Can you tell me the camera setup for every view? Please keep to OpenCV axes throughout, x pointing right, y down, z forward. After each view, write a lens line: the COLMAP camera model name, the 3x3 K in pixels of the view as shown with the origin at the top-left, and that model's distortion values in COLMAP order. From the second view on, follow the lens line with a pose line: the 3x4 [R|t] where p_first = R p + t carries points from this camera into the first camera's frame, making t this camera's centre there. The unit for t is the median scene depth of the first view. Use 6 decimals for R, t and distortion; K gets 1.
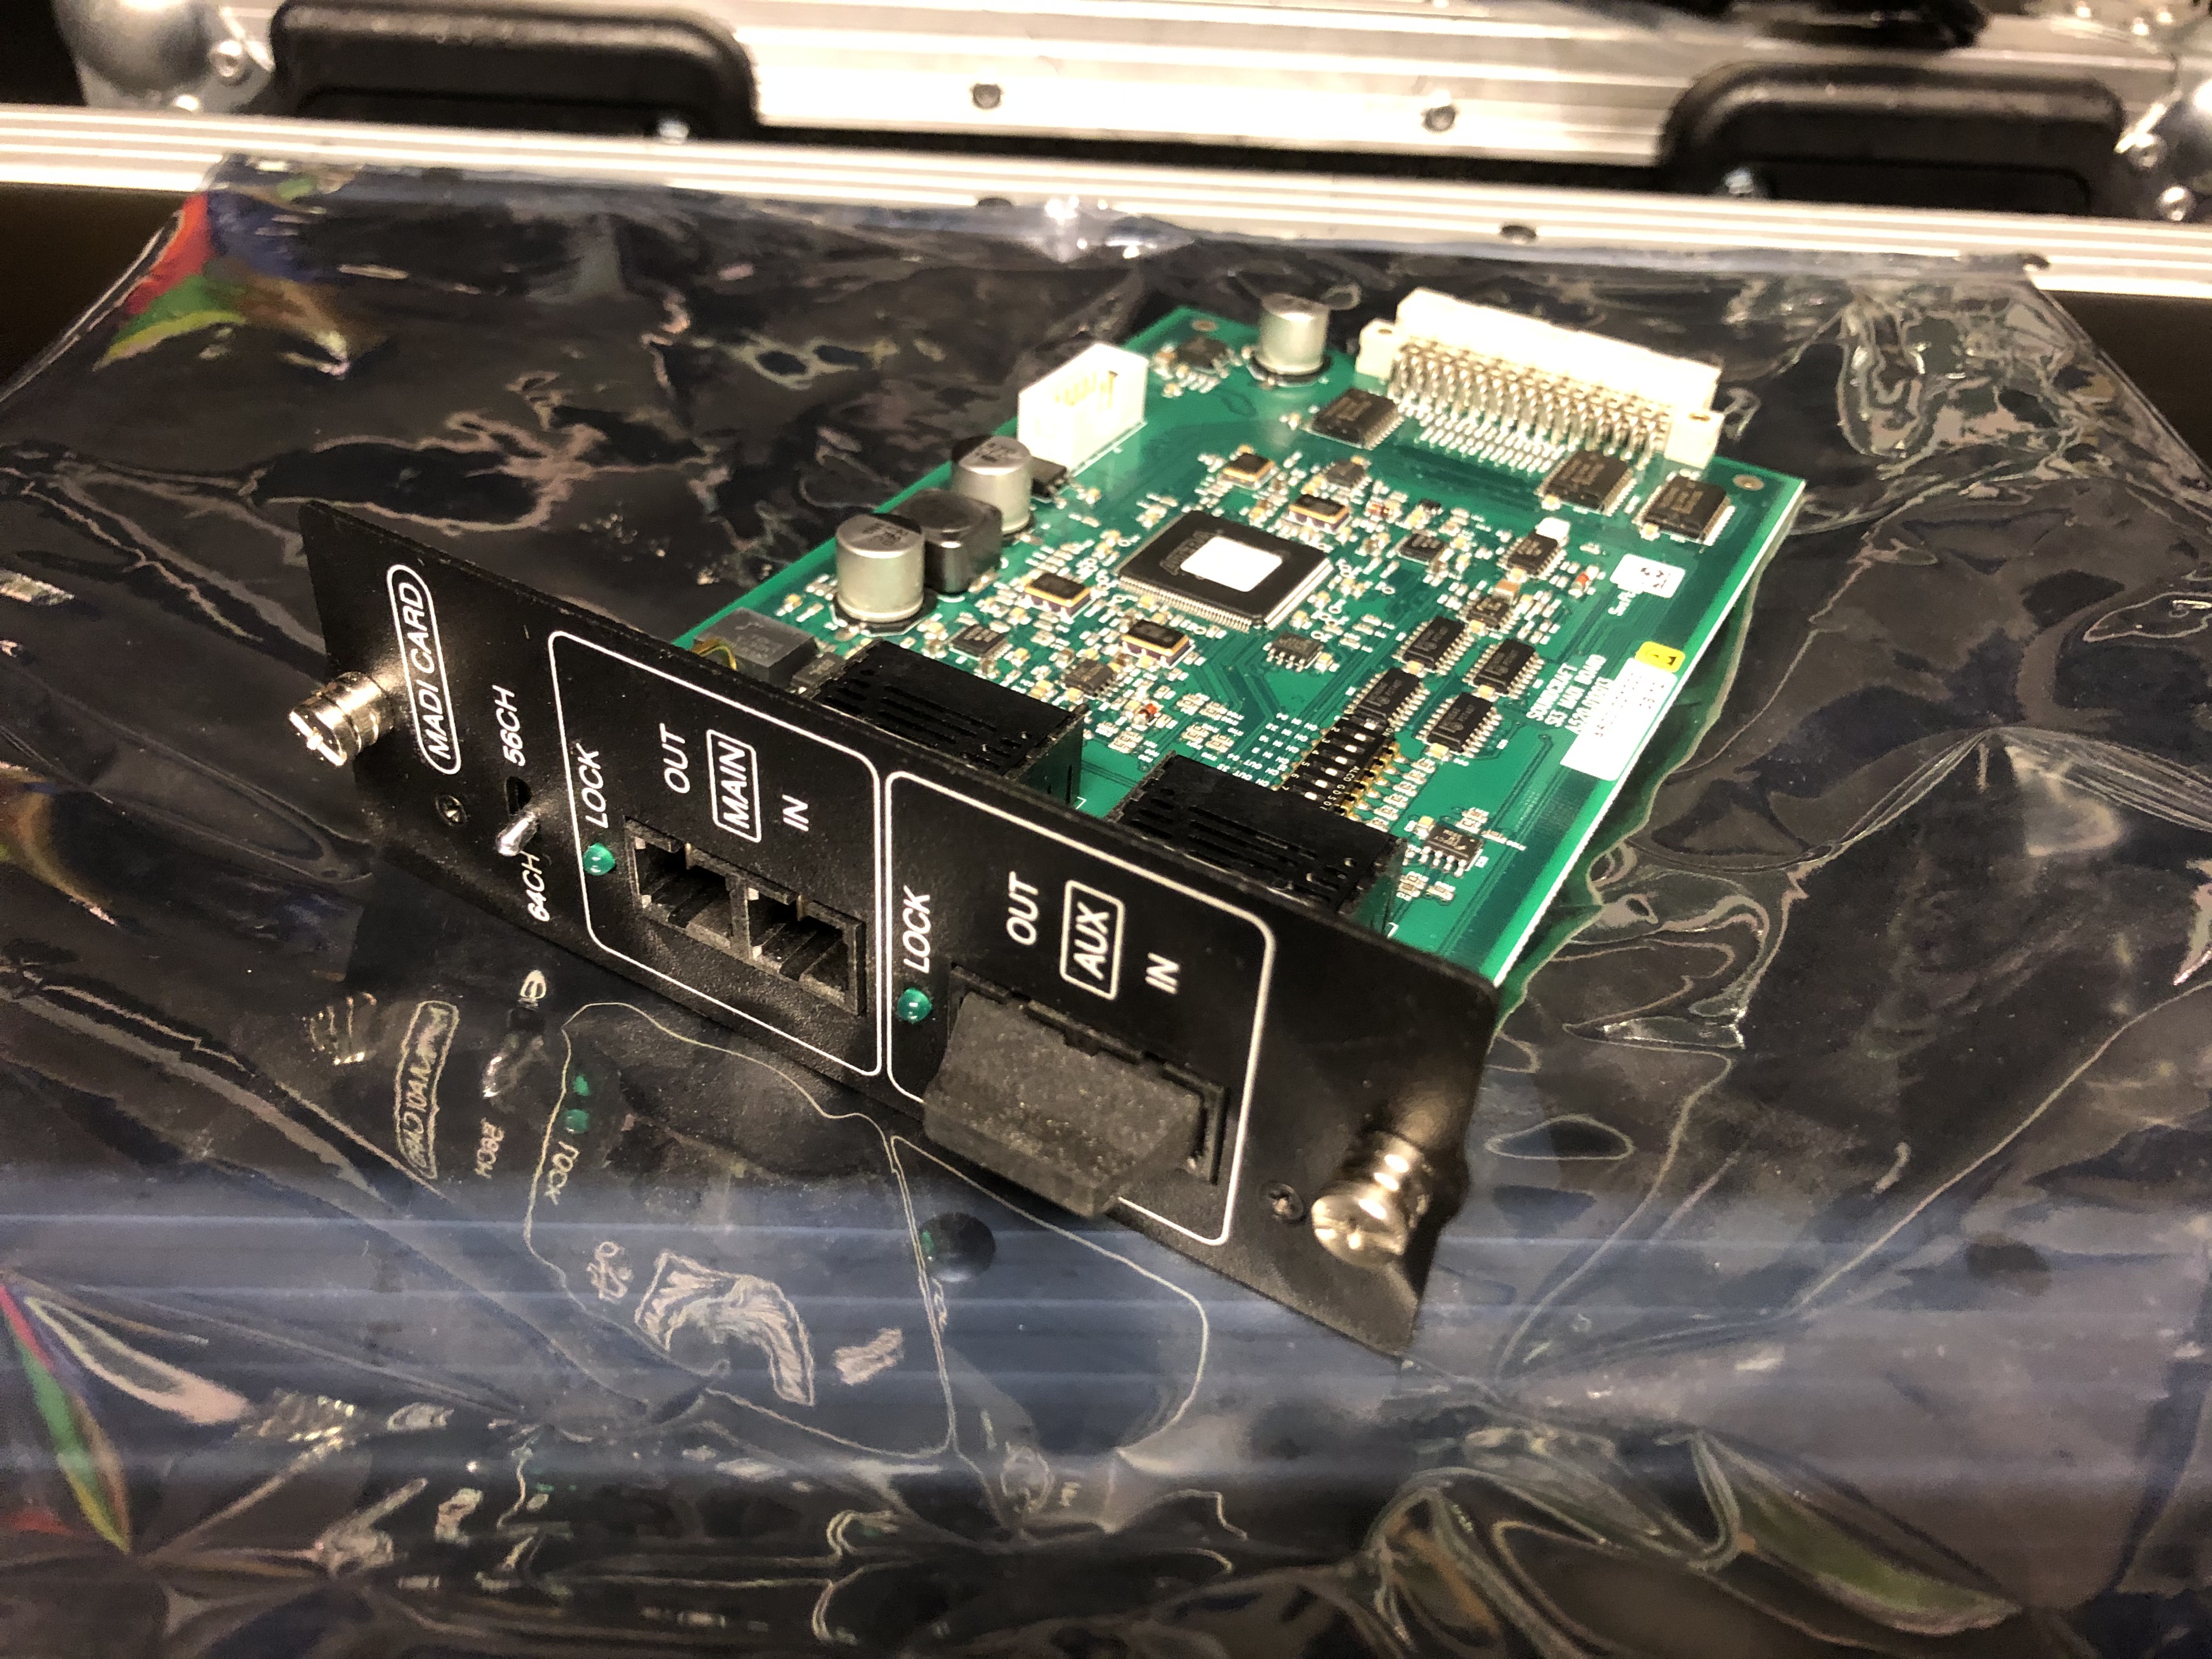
lens RADIAL K [[1834.8, 0, 1106.0], [0, 1834.8, 829.5], [0, 0, 1]] dist [0.042751, -0.054498]
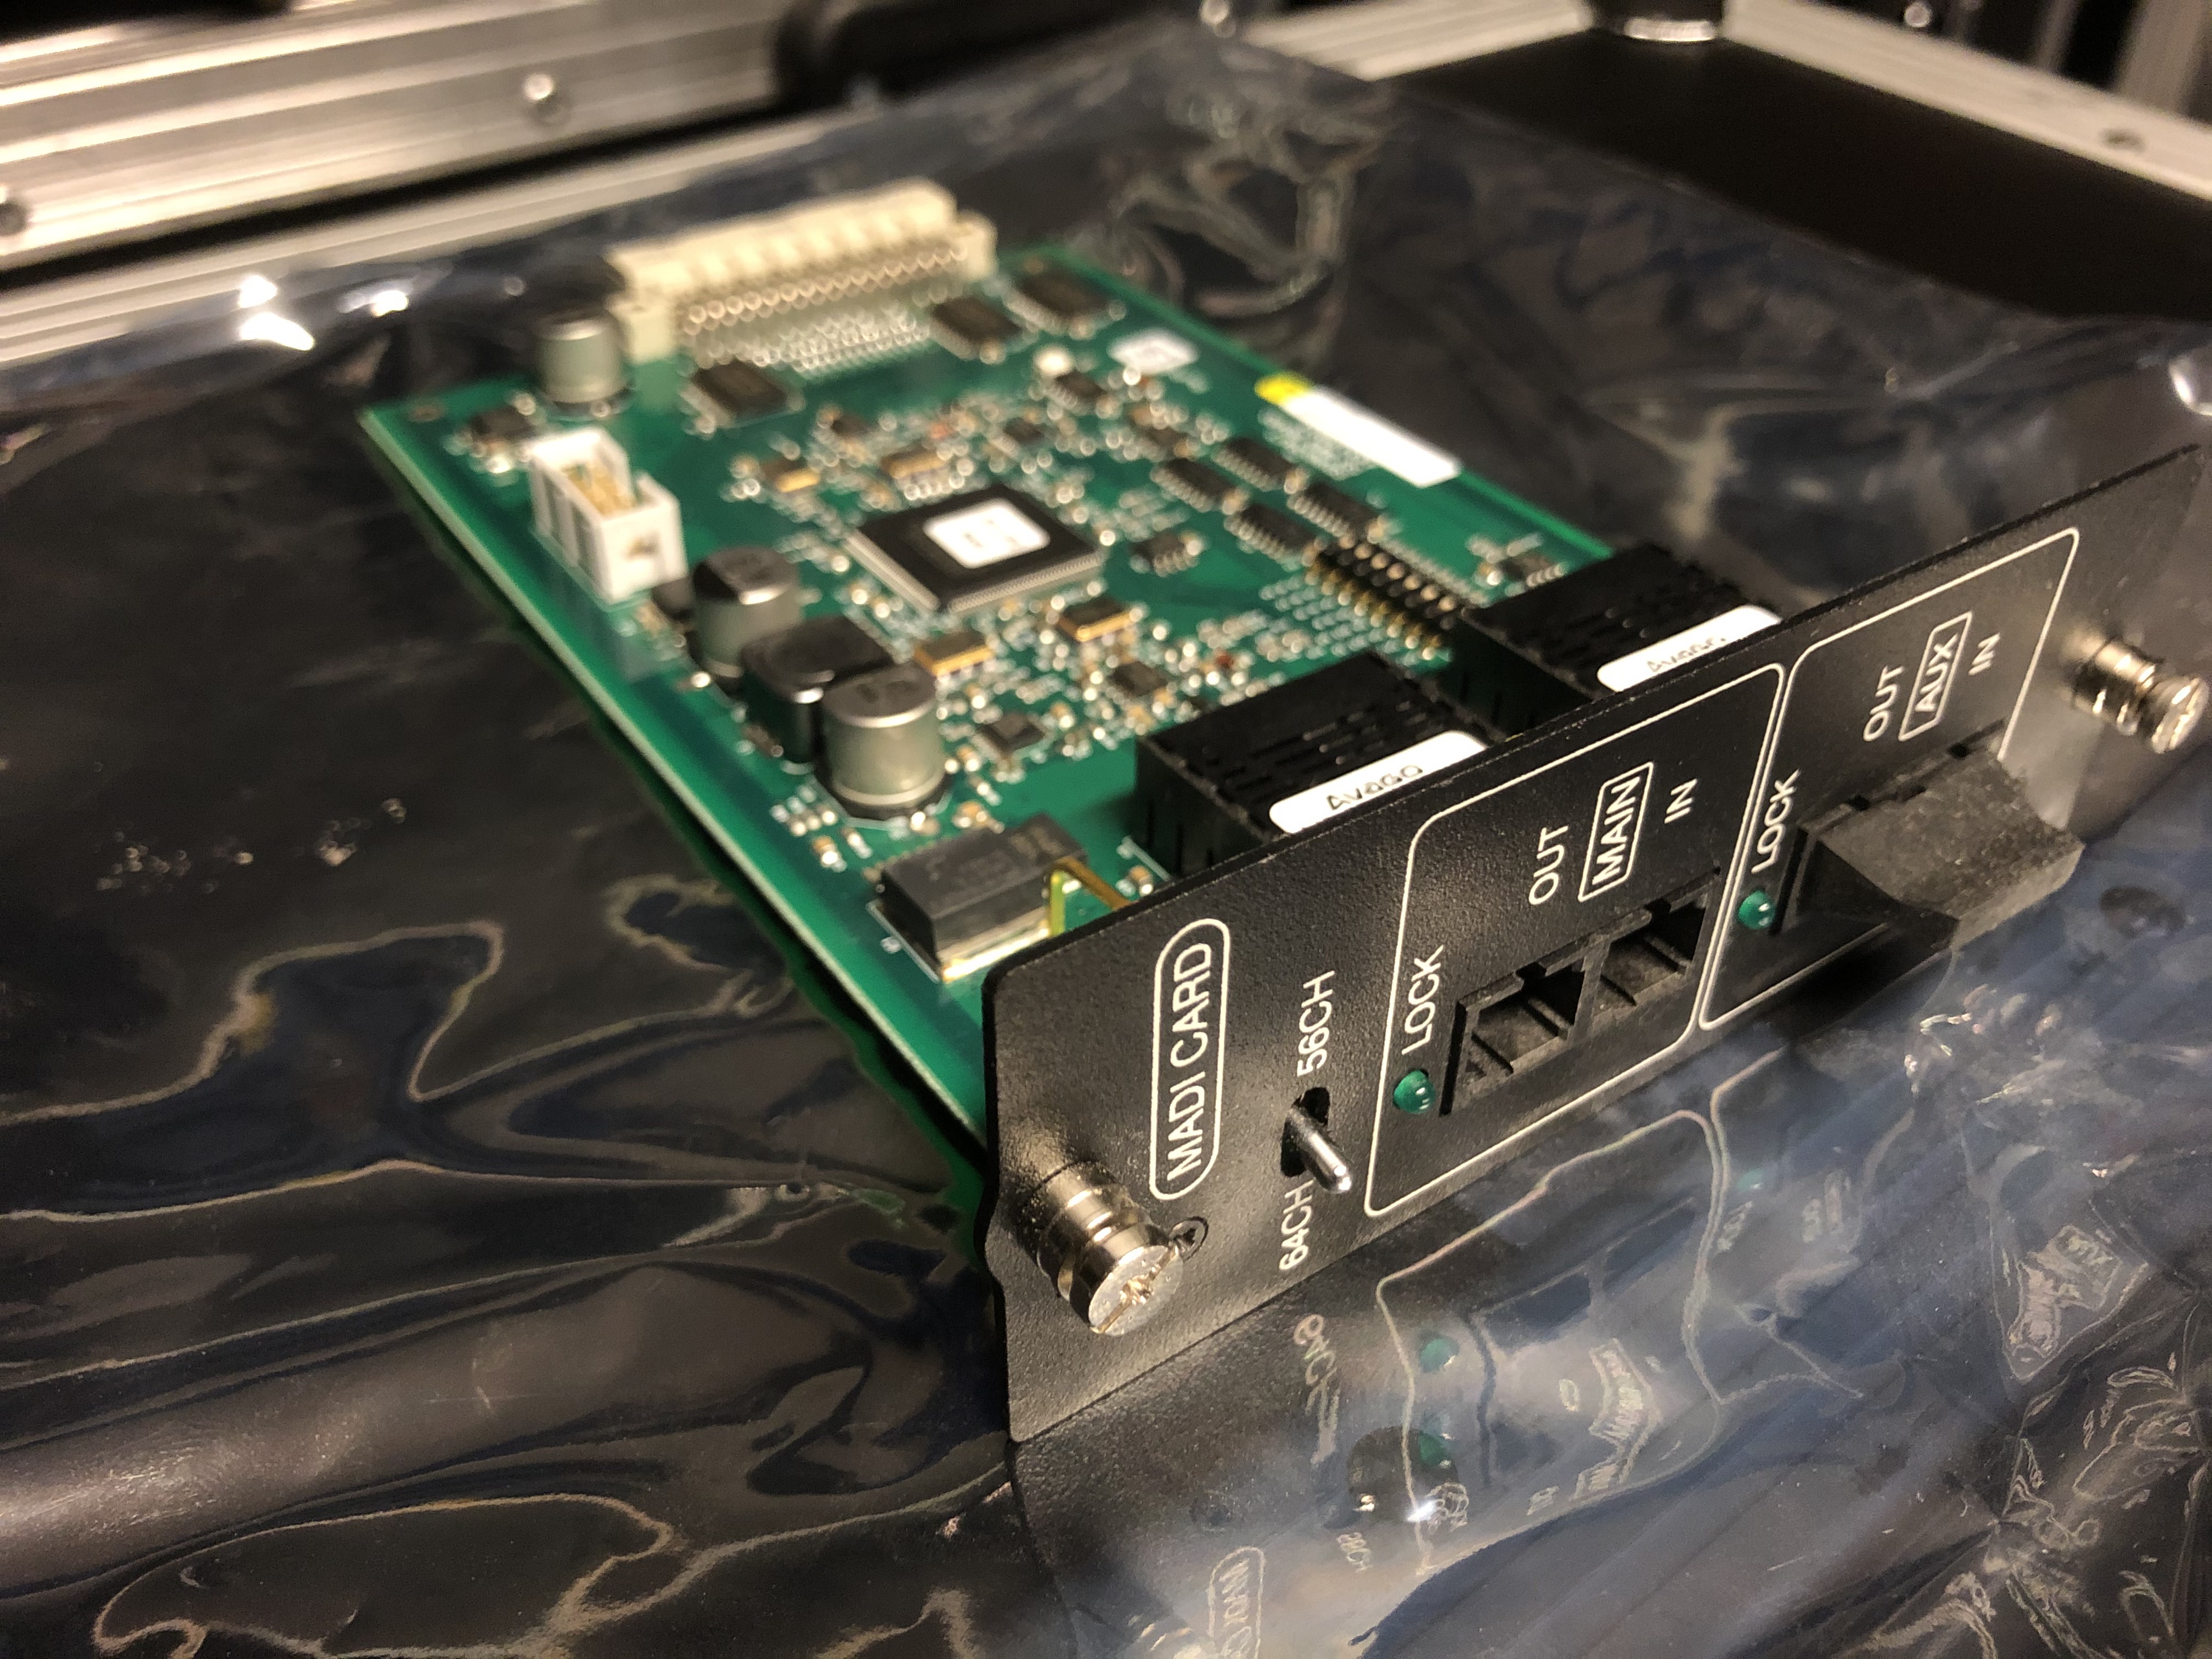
lens RADIAL K [[1834.8, 0, 1106.0], [0, 1834.8, 829.5], [0, 0, 1]] dist [0.042751, -0.054498]
pose [[0.431570, -0.602028, 0.671795, -0.581993], [0.579467, 0.755765, 0.305020, -0.276962], [-0.691350, 0.257646, 0.675021, 0.428433]]
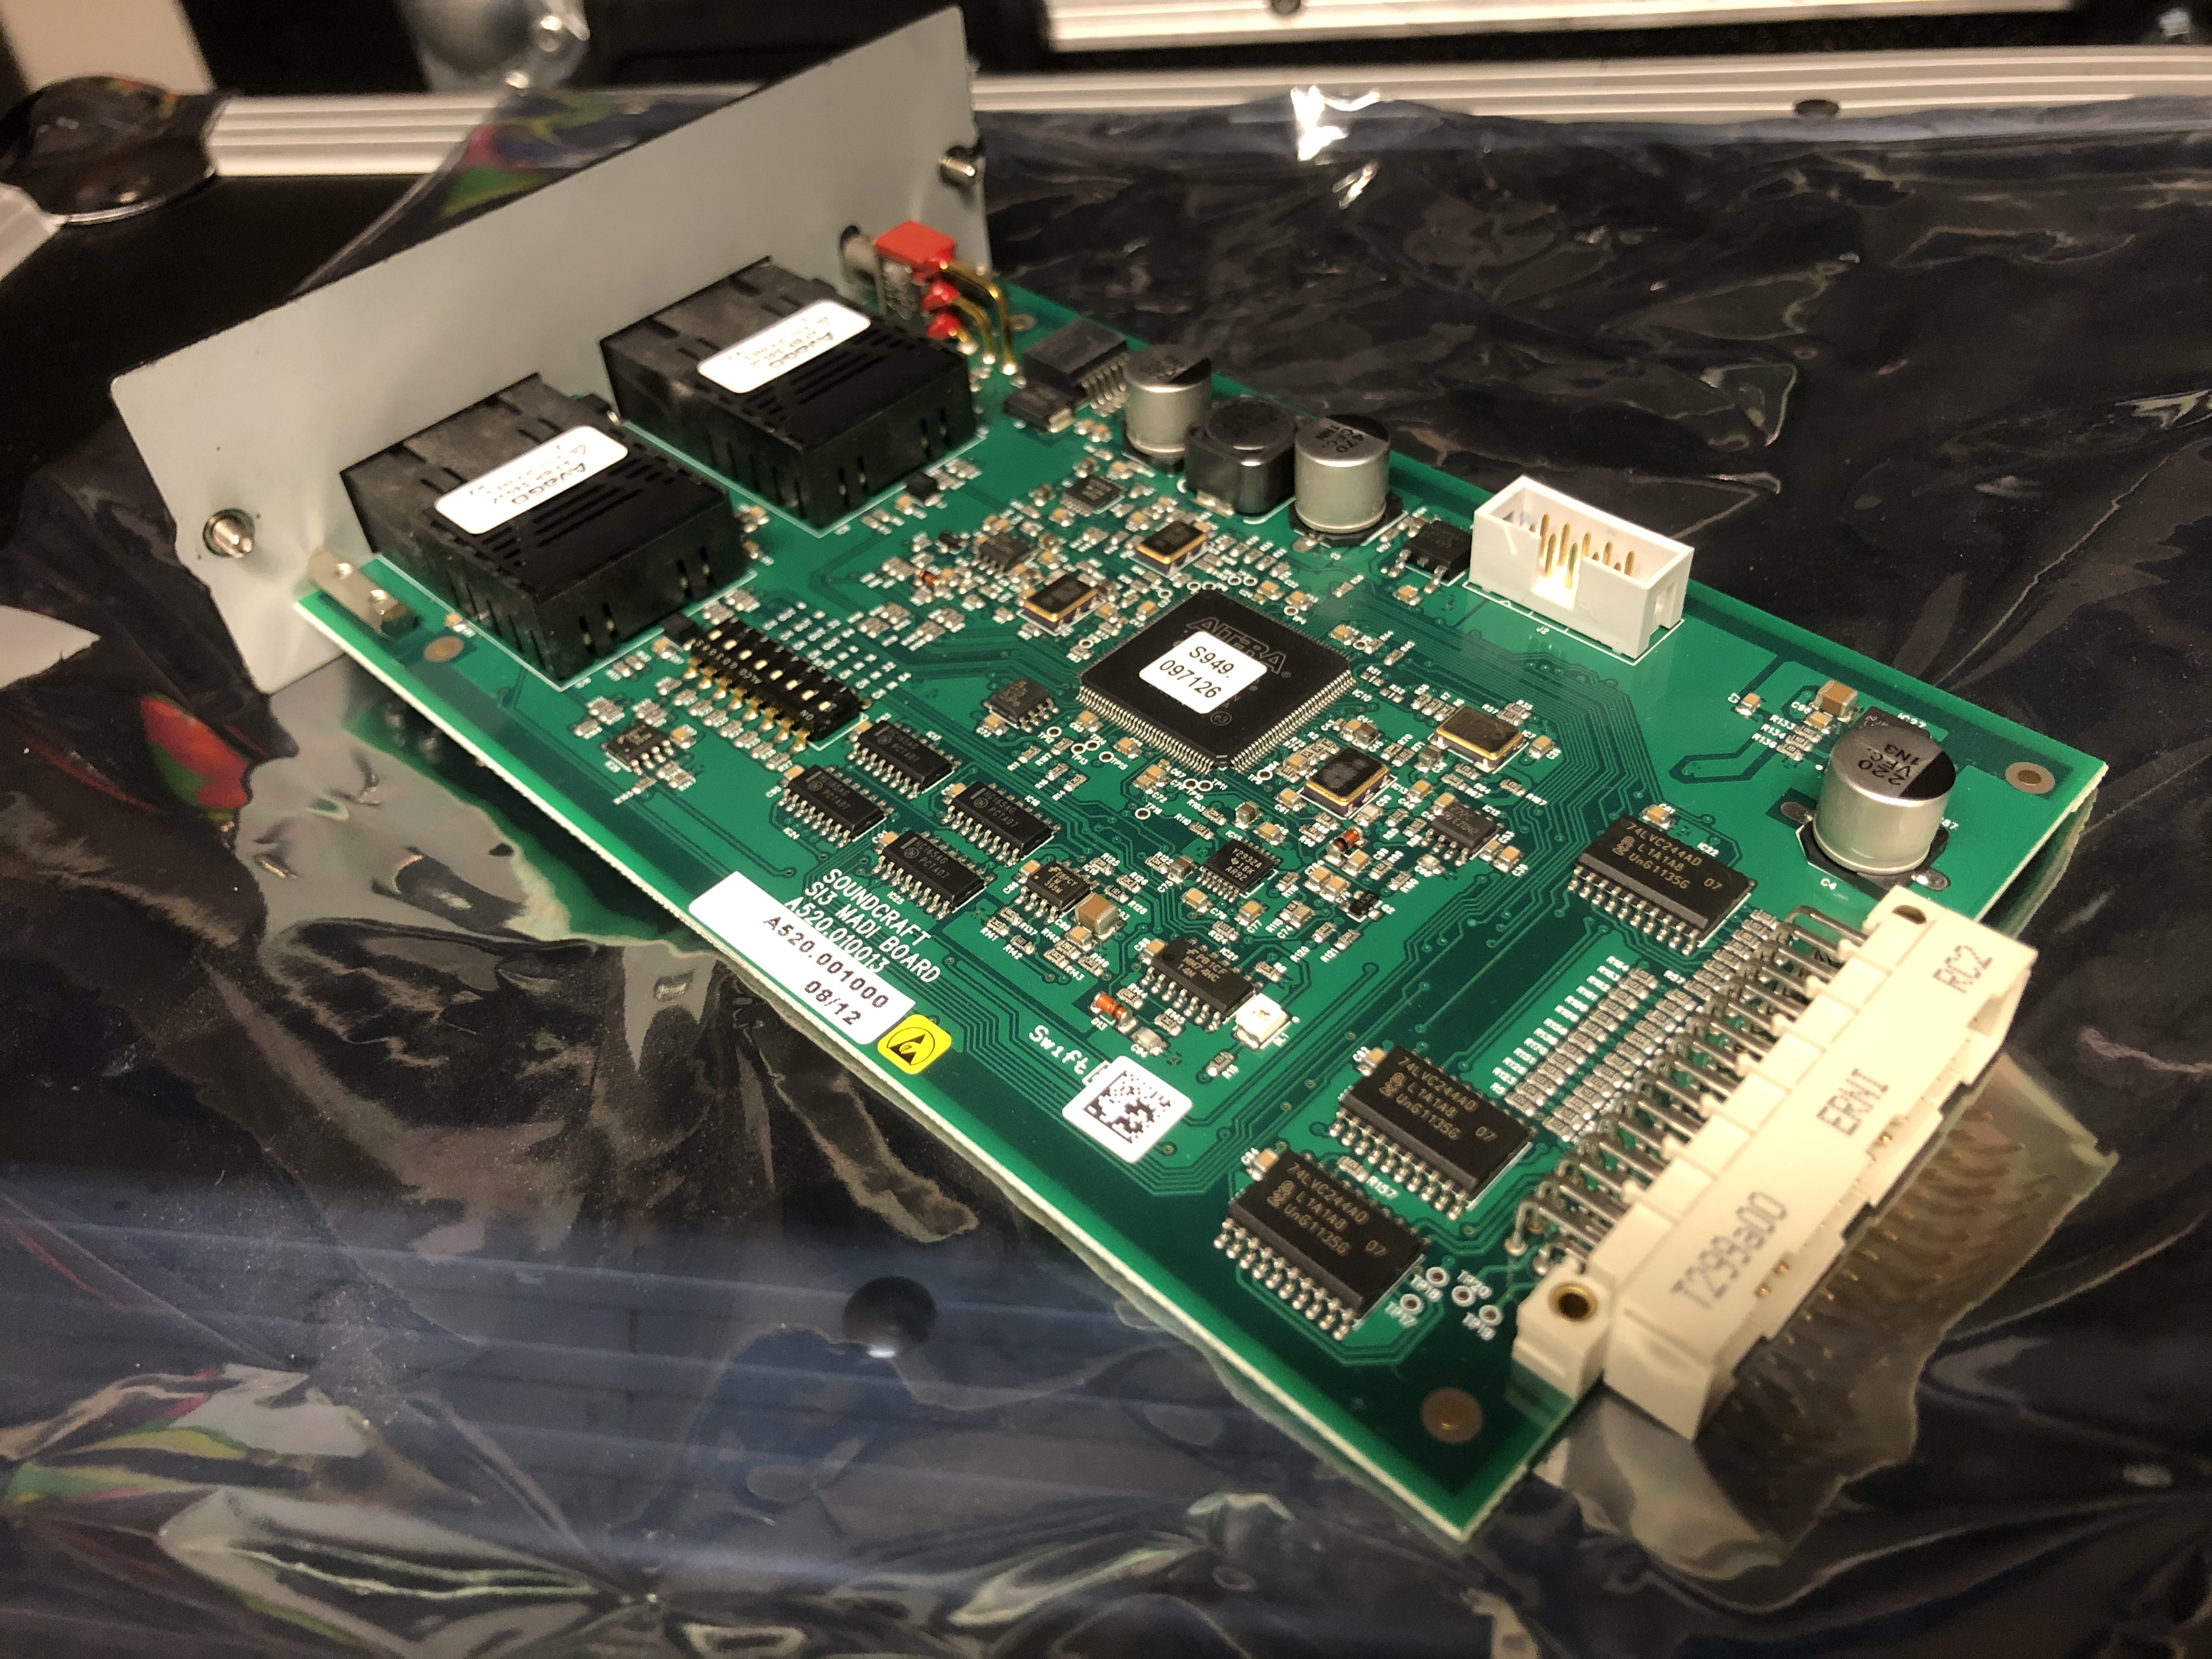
lens RADIAL K [[1834.8, 0, 1106.0], [0, 1834.8, 829.5], [0, 0, 1]] dist [0.042751, -0.054498]
pose [[-0.240007, 0.648343, -0.722529, 0.732210], [-0.561738, 0.514265, 0.648060, -0.629055], [0.791737, 0.561411, 0.240772, 0.830151]]
